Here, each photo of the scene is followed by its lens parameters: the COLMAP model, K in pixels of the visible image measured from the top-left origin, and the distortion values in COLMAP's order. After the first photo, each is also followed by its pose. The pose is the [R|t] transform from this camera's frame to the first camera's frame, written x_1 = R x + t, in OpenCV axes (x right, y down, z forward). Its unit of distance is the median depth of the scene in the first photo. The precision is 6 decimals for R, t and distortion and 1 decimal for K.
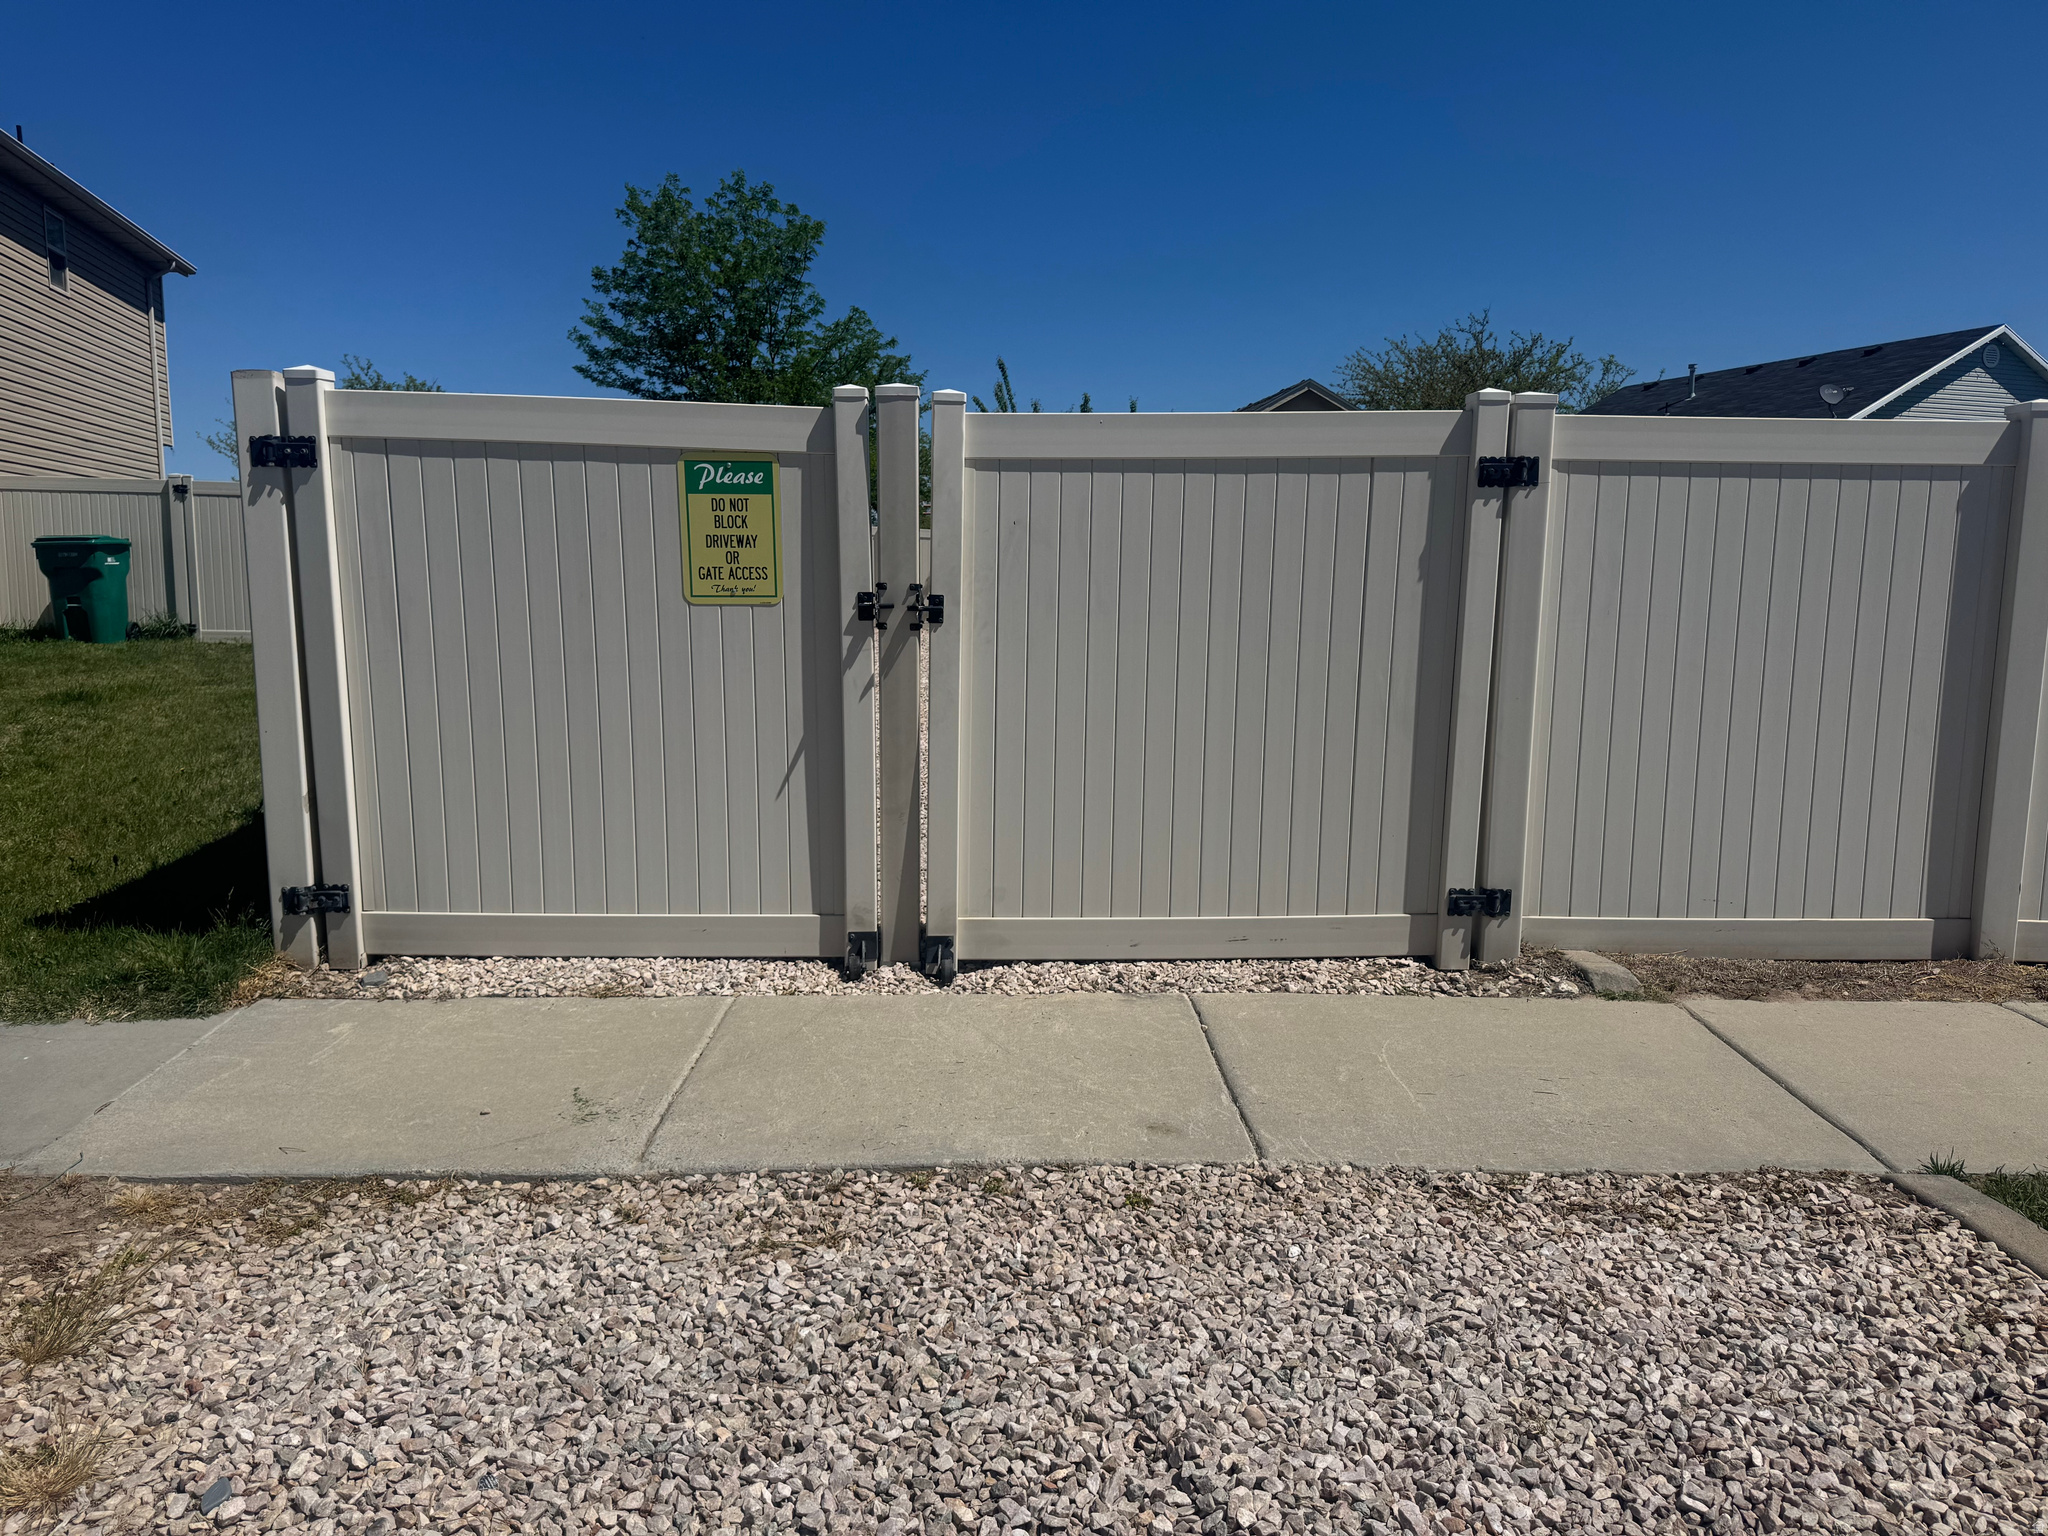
lens RADIAL K [[1486.4, 0, 1024.2], [0, 1486.4, 731.4], [0, 0, 1]] dist [0.036090, -0.003528]
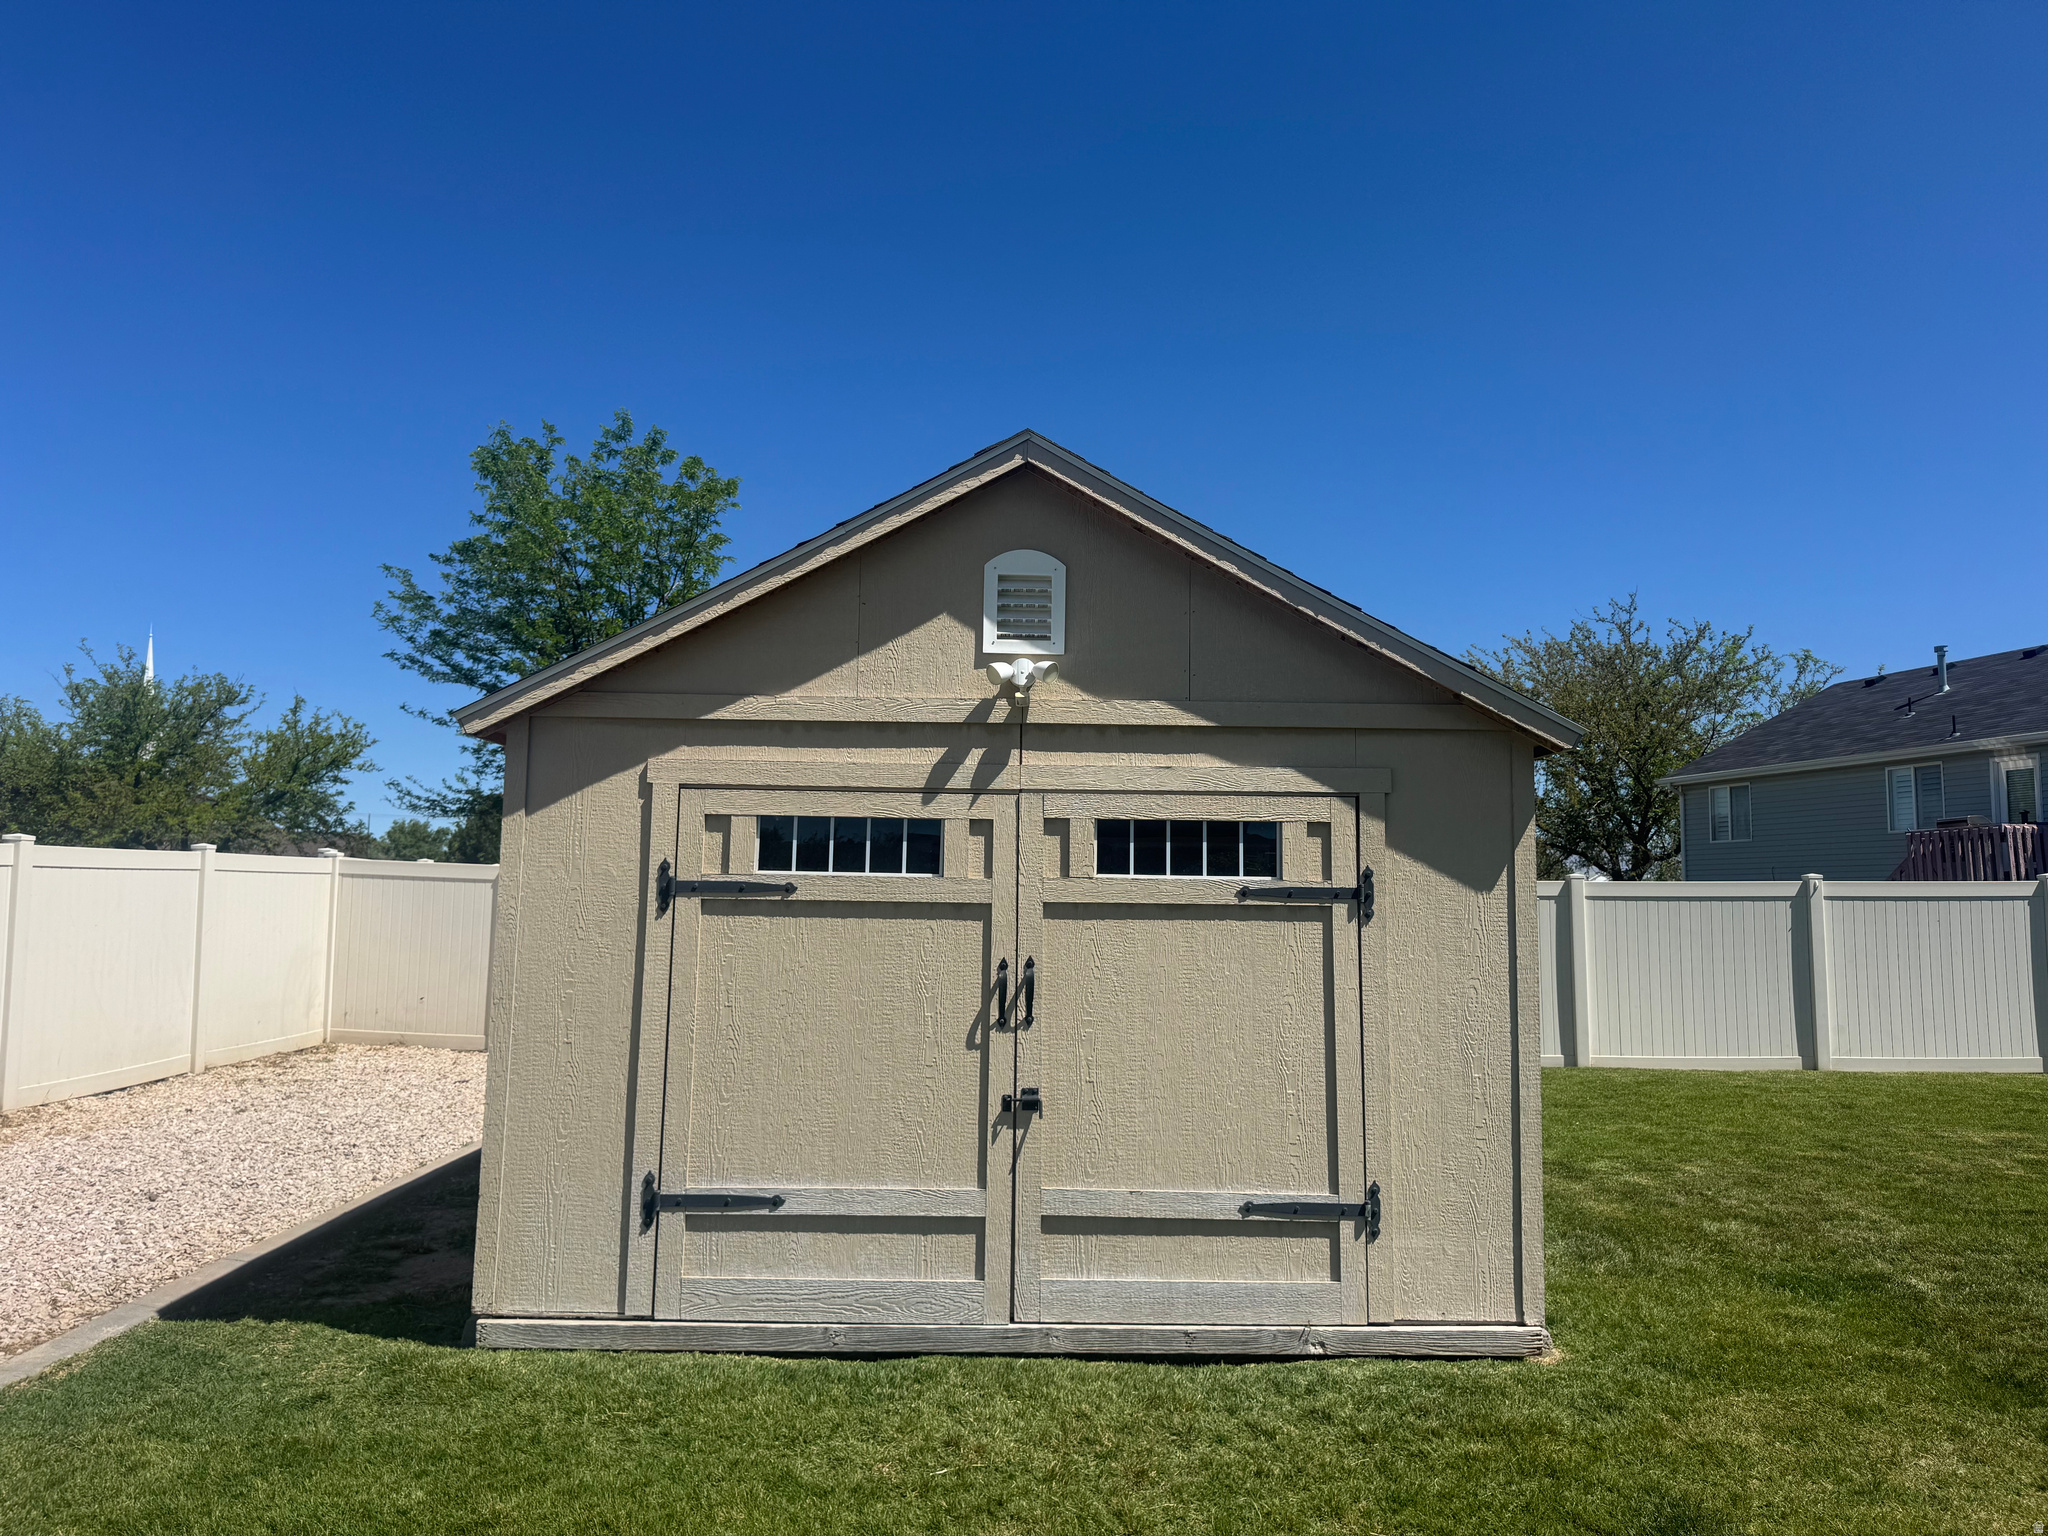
lens RADIAL K [[1486.4, 0, 1024.2], [0, 1486.4, 731.4], [0, 0, 1]] dist [0.036090, -0.003528]
pose [[0.995176, -0.006960, -0.097858, 0.068849], [-0.014911, 0.975162, -0.220990, -0.034581], [0.096965, 0.221383, 0.970354, 0.227473]]
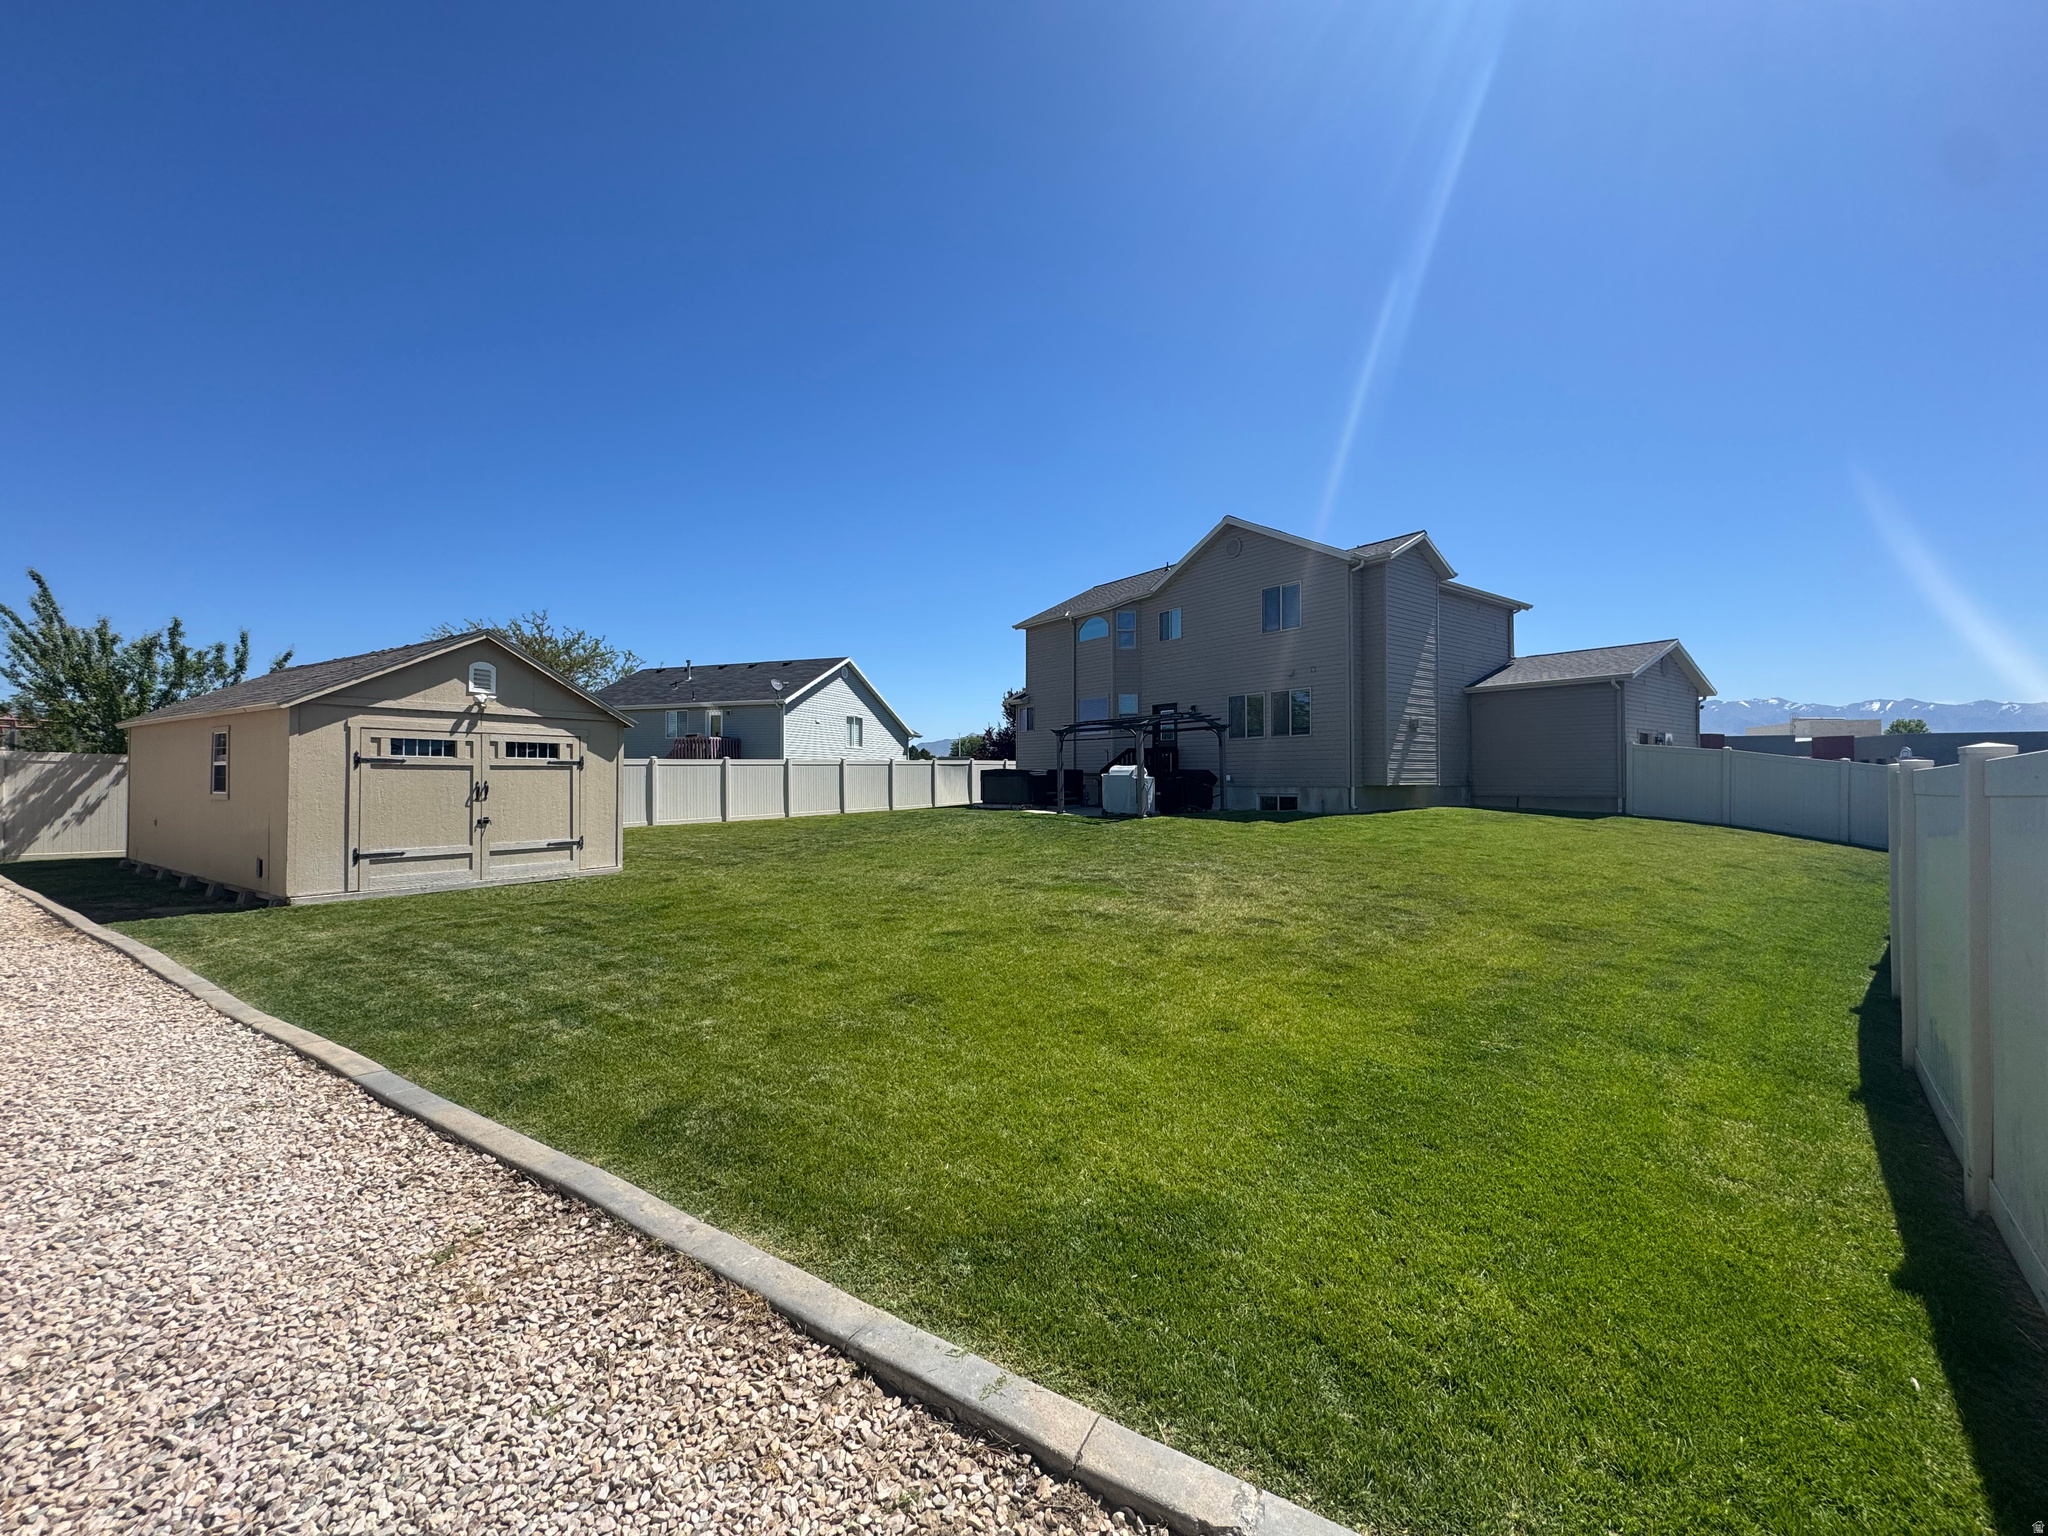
lens RADIAL K [[815.7, 0, 1028.0], [0, 815.7, 765.7], [0, 0, 1]] dist [-0.002912, -0.000344]
pose [[0.651329, 0.004298, 0.758783, 0.001625], [0.083733, 0.993470, -0.077502, -0.020749], [-0.754161, 0.114015, 0.646716, 0.114721]]
